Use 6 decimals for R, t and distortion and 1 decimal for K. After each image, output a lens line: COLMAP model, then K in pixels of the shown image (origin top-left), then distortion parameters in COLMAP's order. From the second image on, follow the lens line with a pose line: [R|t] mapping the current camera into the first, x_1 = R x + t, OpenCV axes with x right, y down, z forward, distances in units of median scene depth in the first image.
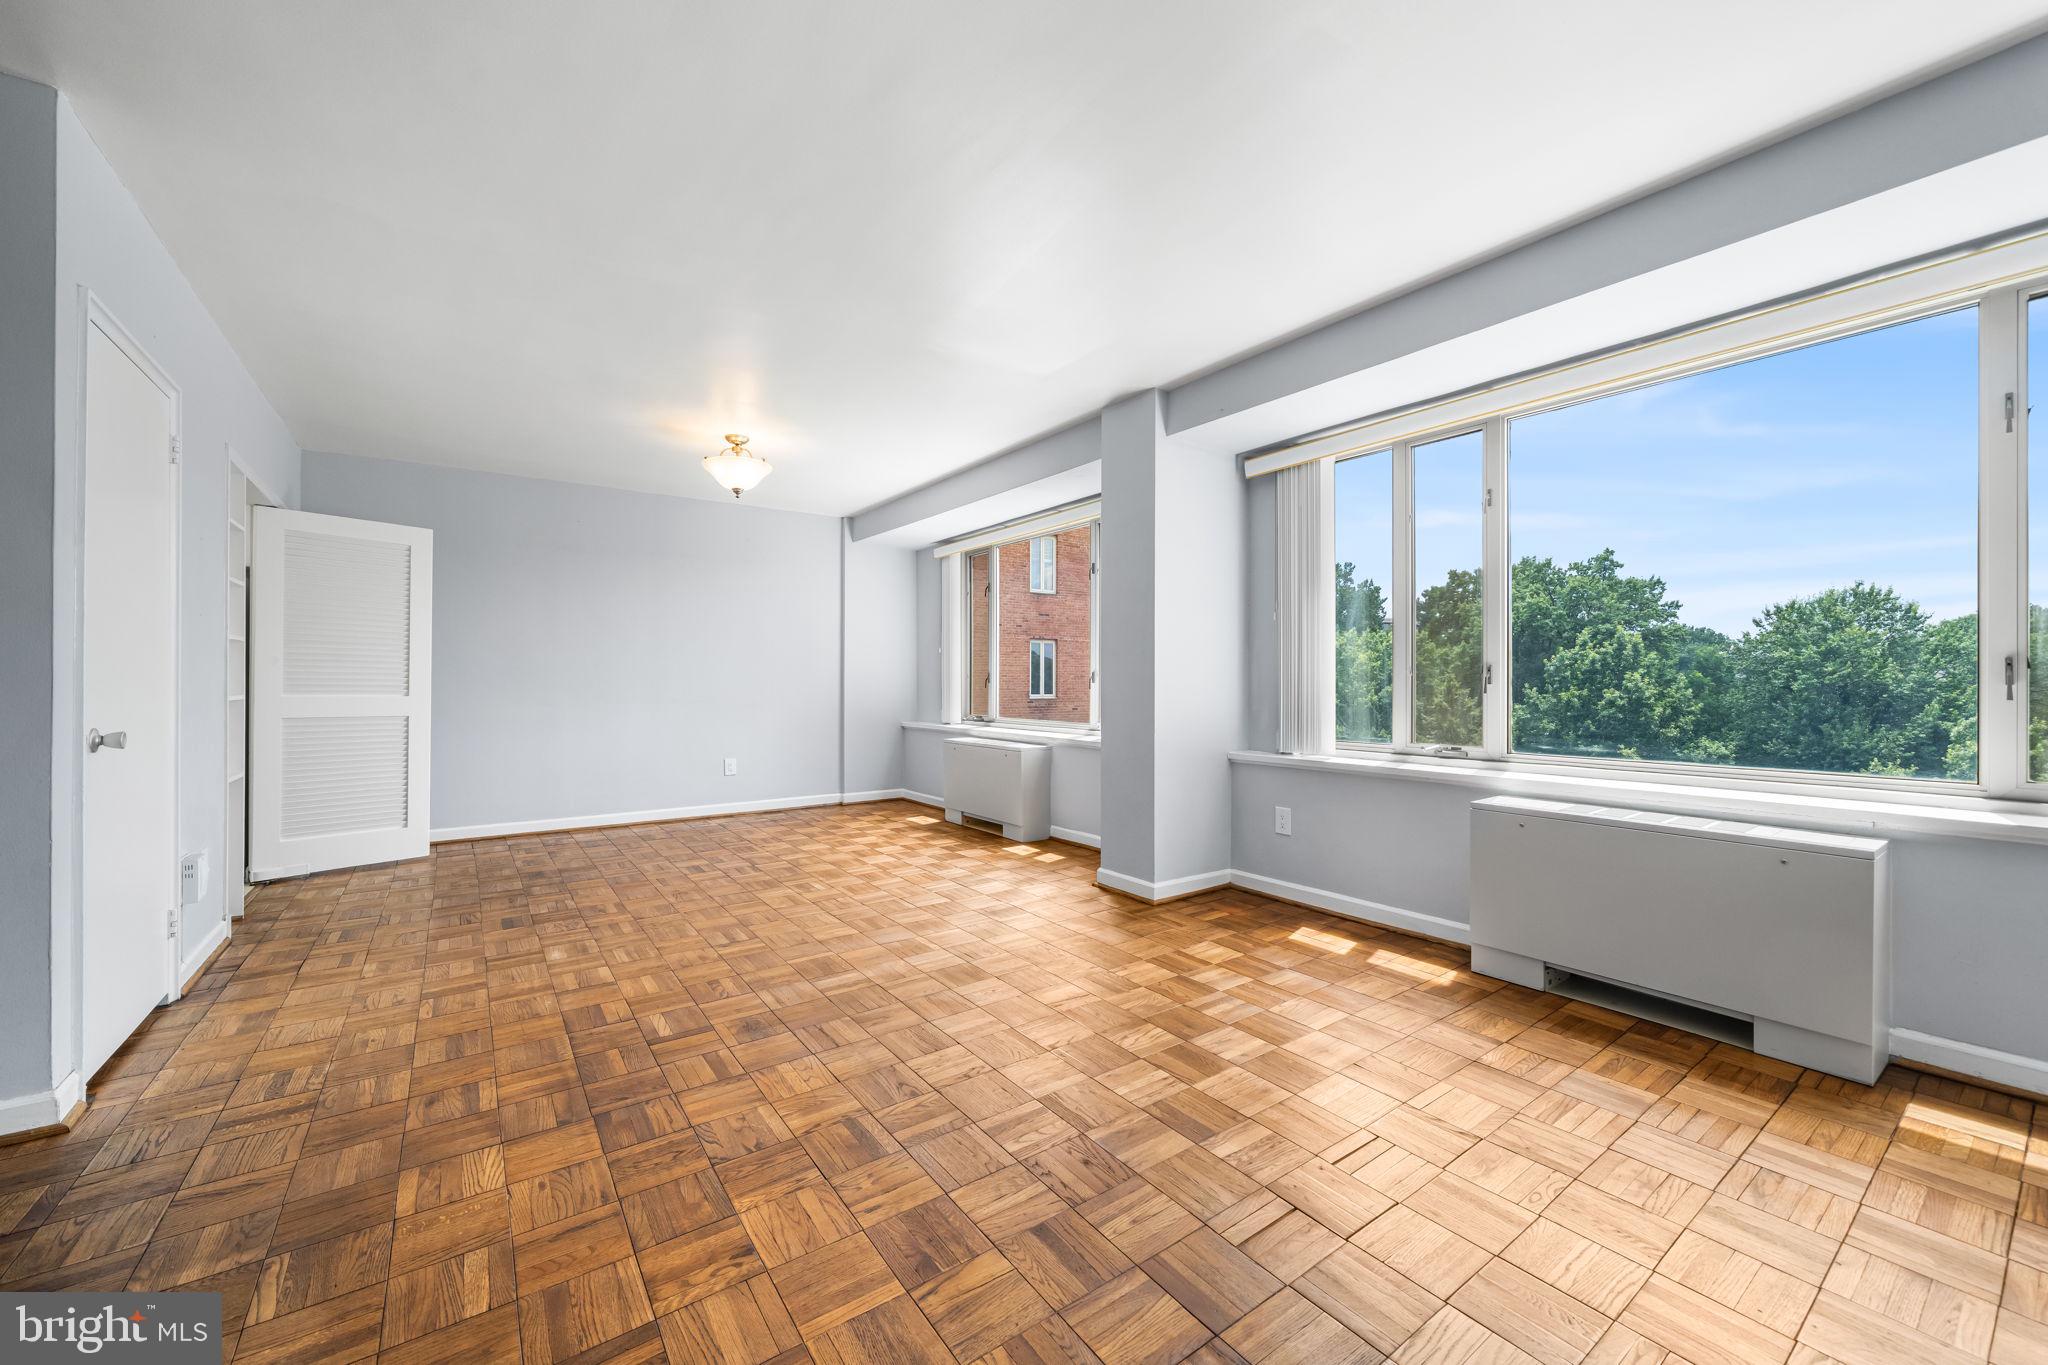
lens RADIAL K [[791.2, 0, 1030.3], [0, 791.2, 676.9], [0, 0, 1]] dist [-0.003134, -0.000345]
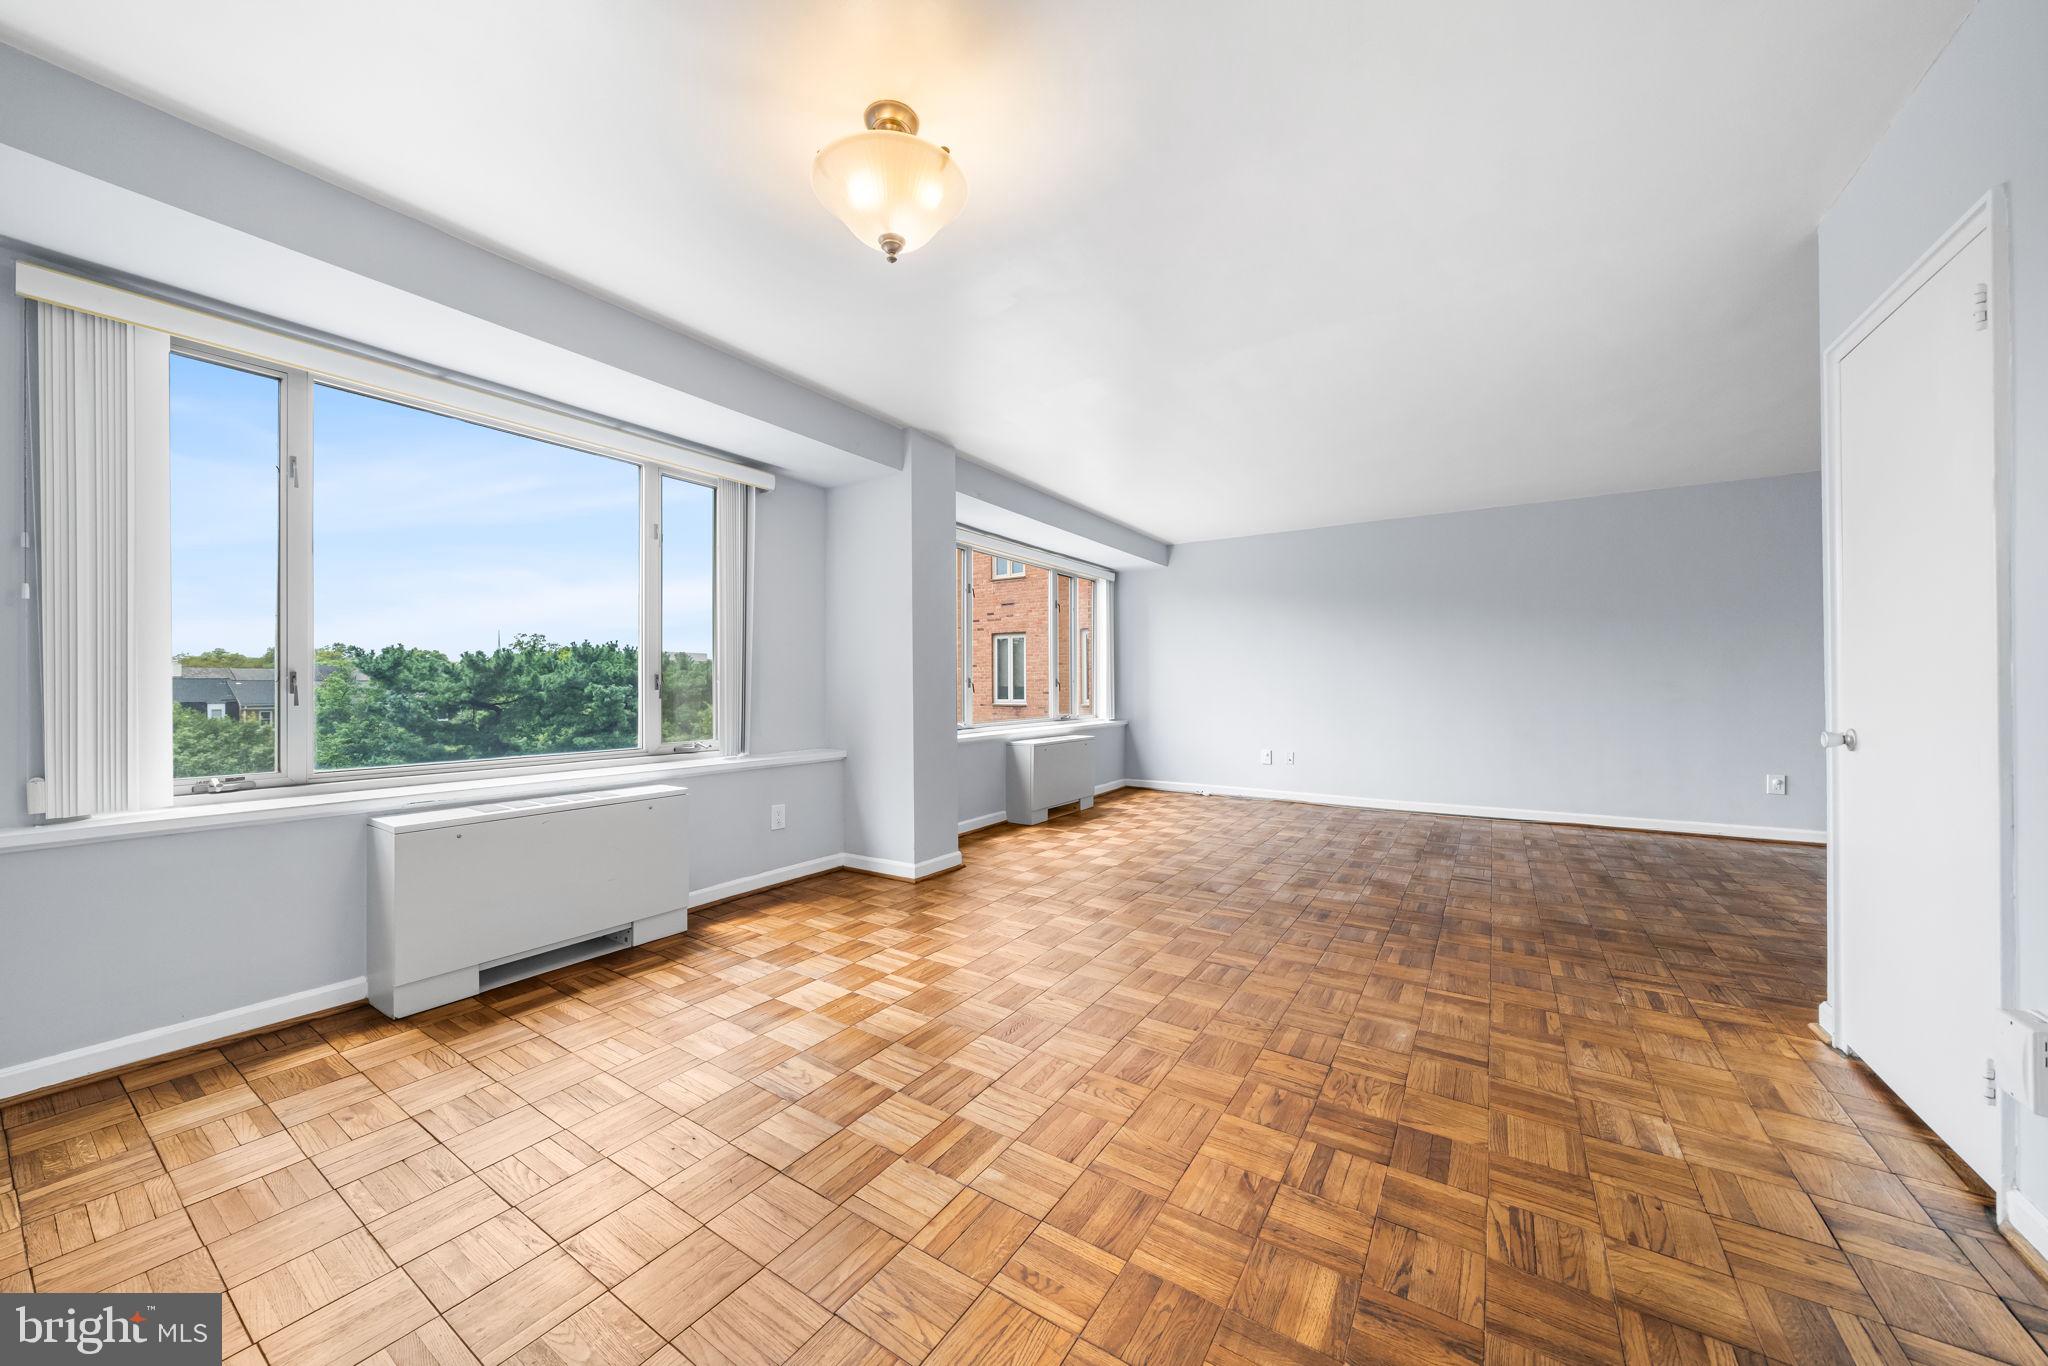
lens RADIAL K [[714.8, 0, 1019.6], [0, 714.8, 686.6], [0, 0, 1]] dist [-0.001253, -0.000422]
pose [[-0.353152, -0.000647, 0.935566, -0.657666], [-0.001896, 0.999998, -0.000024, 0.003368], [-0.935564, -0.001782, -0.353152, 0.934567]]
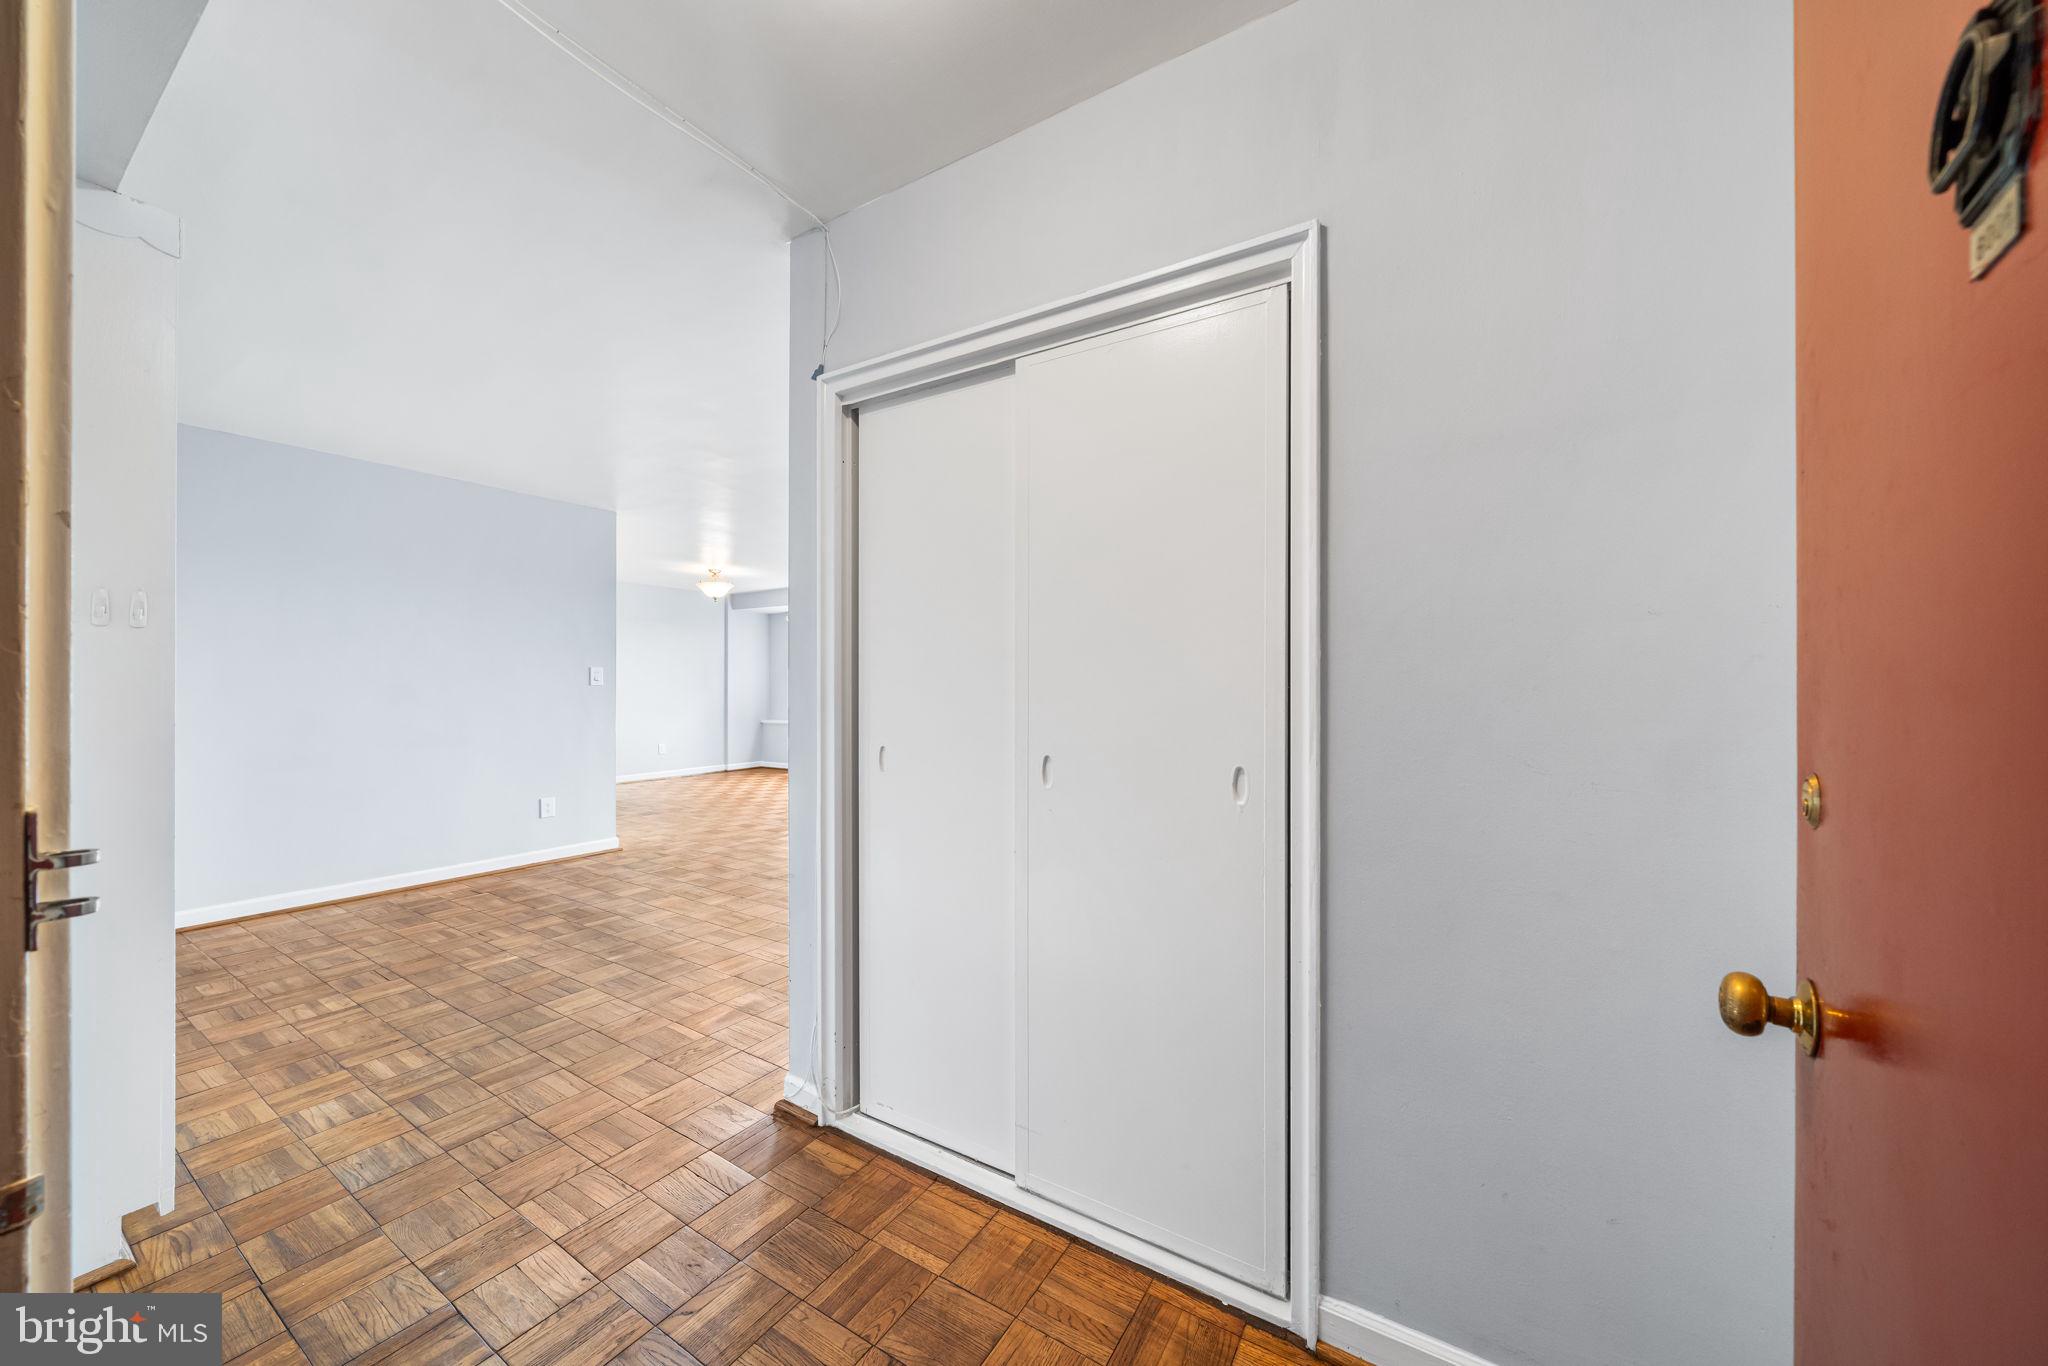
lens RADIAL K [[747.5, 0, 1030.2], [0, 747.5, 678.6], [0, 0, 1]] dist [-0.003661, -0.000111]
pose [[0.929175, -0.002006, 0.369635, -0.286613], [0.003159, 0.999992, -0.002515, -0.031377], [-0.369627, 0.003505, 0.929174, -0.842793]]
